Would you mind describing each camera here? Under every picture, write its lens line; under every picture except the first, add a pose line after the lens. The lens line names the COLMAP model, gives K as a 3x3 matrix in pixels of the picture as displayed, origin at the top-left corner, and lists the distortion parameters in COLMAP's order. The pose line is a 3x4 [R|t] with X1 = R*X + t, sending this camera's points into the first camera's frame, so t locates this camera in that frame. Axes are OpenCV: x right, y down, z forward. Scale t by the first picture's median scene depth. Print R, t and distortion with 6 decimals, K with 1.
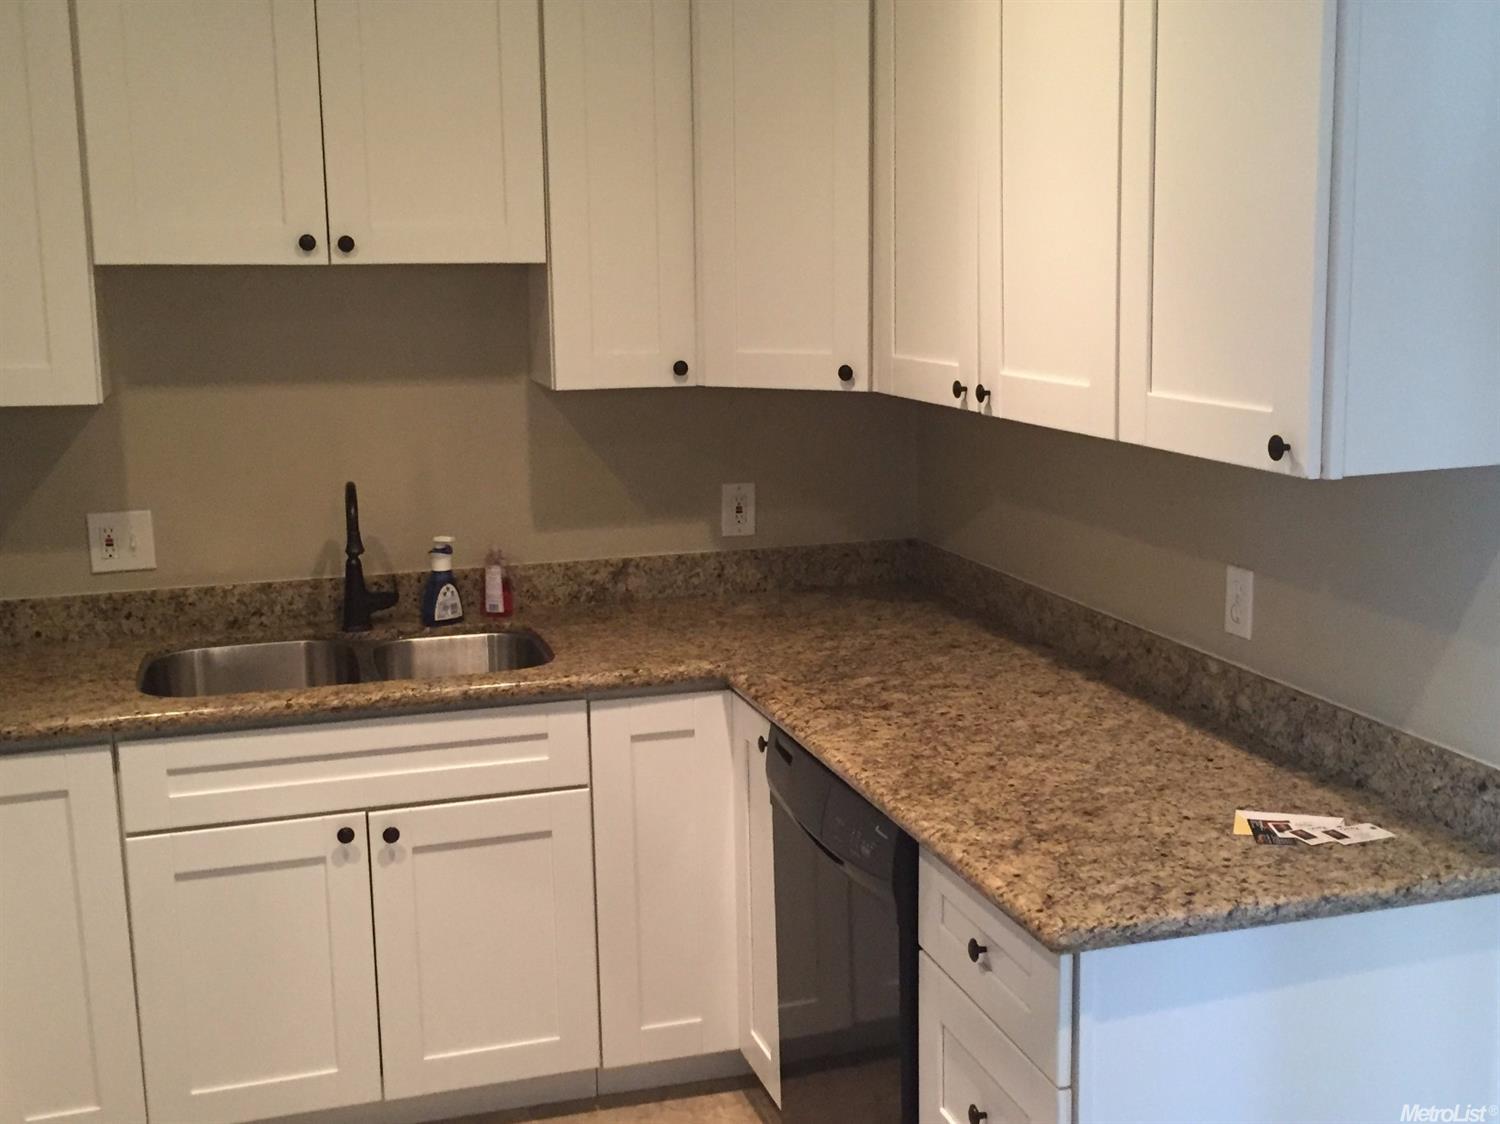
lens RADIAL K [[1707.9, 0, 758.9], [0, 1707.9, 561.0], [0, 0, 1]] dist [0.051524, 0.000000]
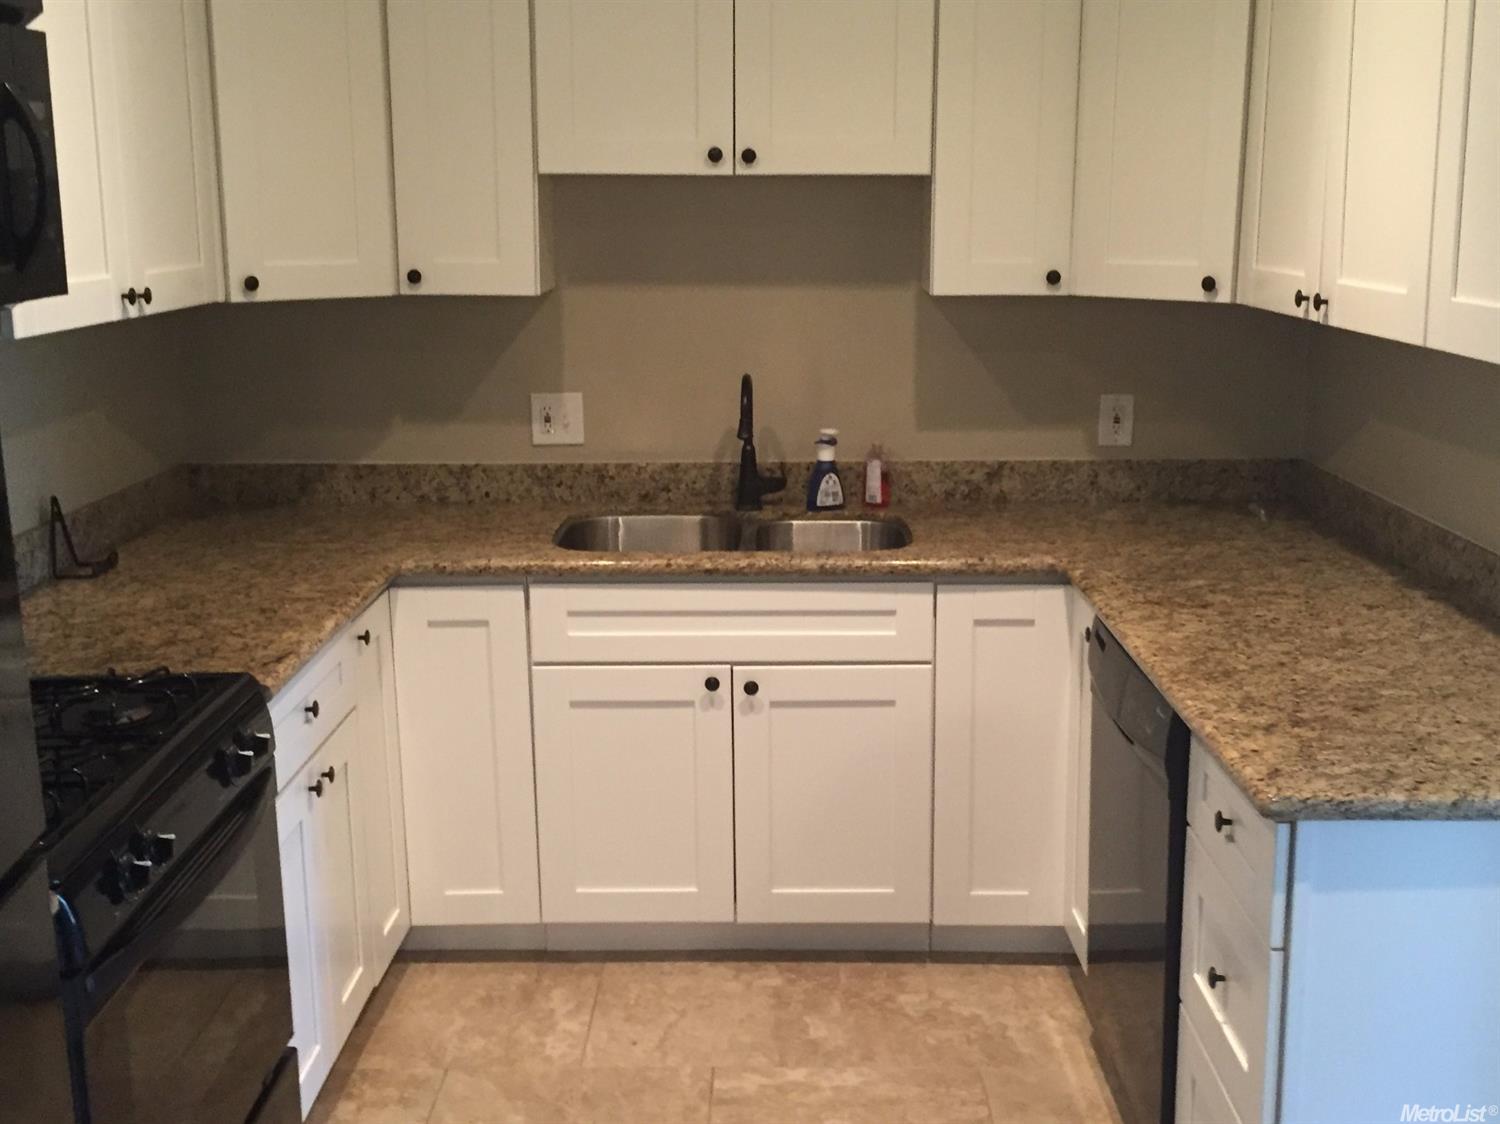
lens RADIAL K [[1707.9, 0, 754.7], [0, 1707.9, 562.6], [0, 0, 1]] dist [0.051524, 0.000000]
pose [[0.955050, 0.072893, -0.287344, 0.099810], [-0.061924, 0.996969, 0.047090, 0.024541], [0.289905, -0.027180, 0.956669, -0.064096]]
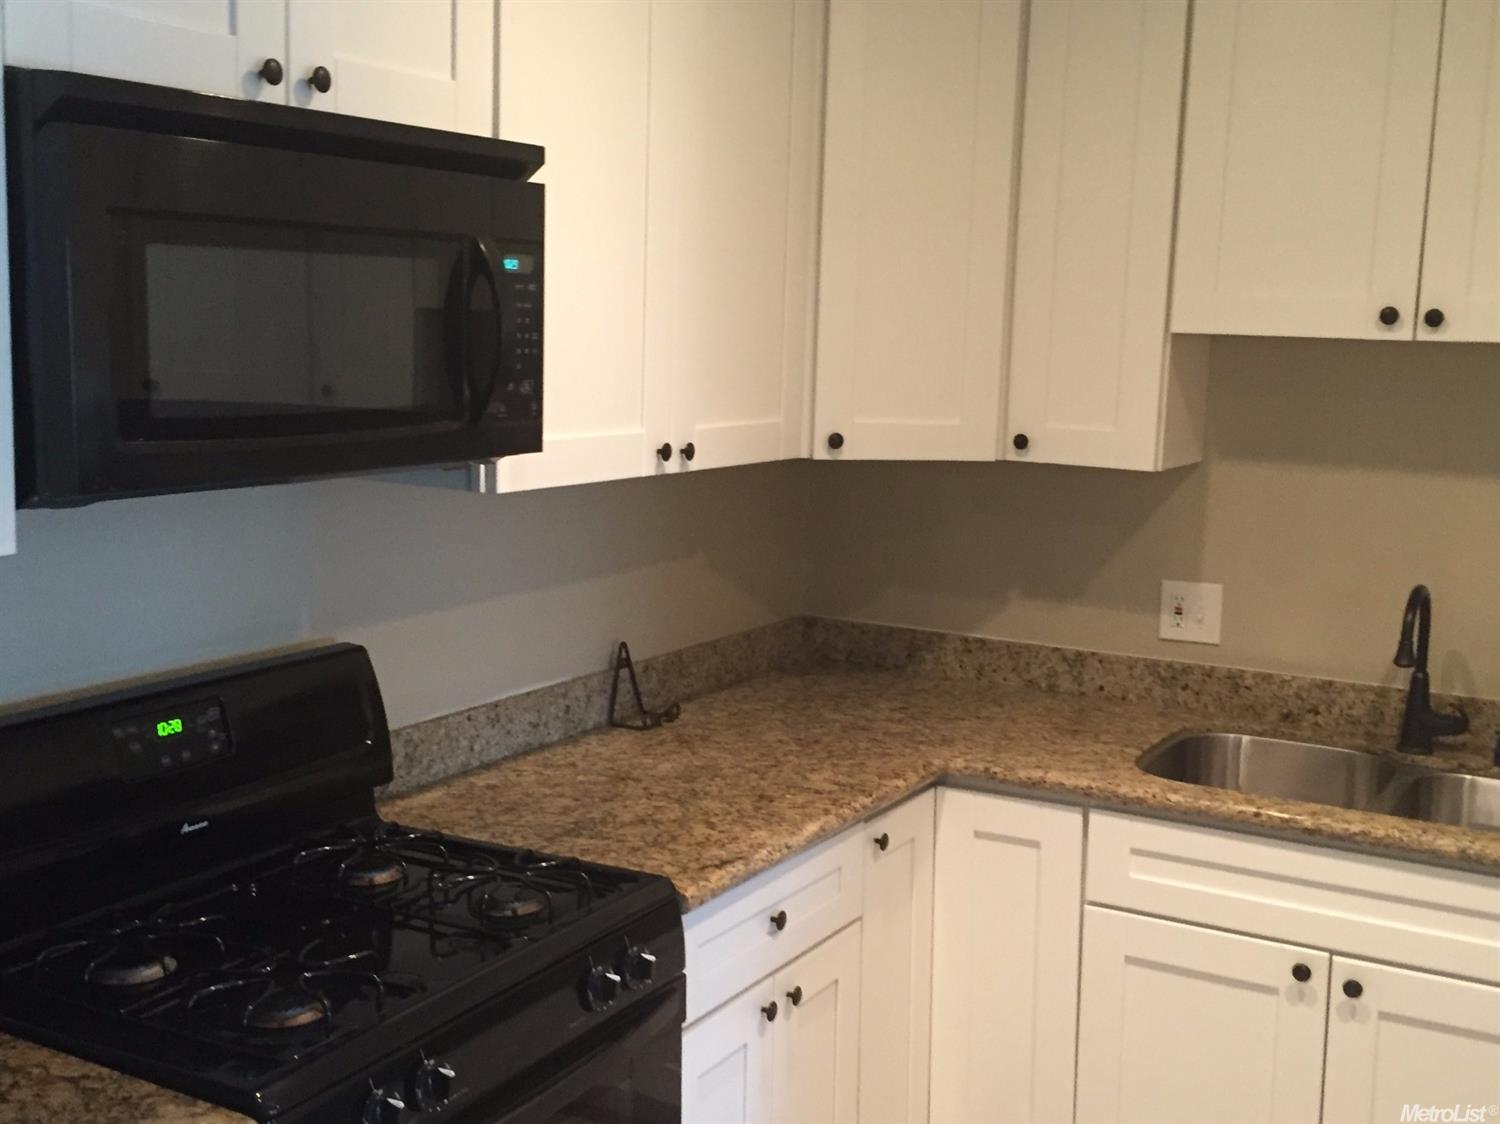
lens RADIAL K [[1707.9, 0, 750.3], [0, 1707.9, 559.7], [0, 0, 1]] dist [0.051524, 0.000000]
pose [[0.690708, 0.134461, -0.710523, 0.163384], [-0.163819, 0.986111, 0.027363, -0.028763], [0.704333, 0.097497, 0.703142, 0.139684]]
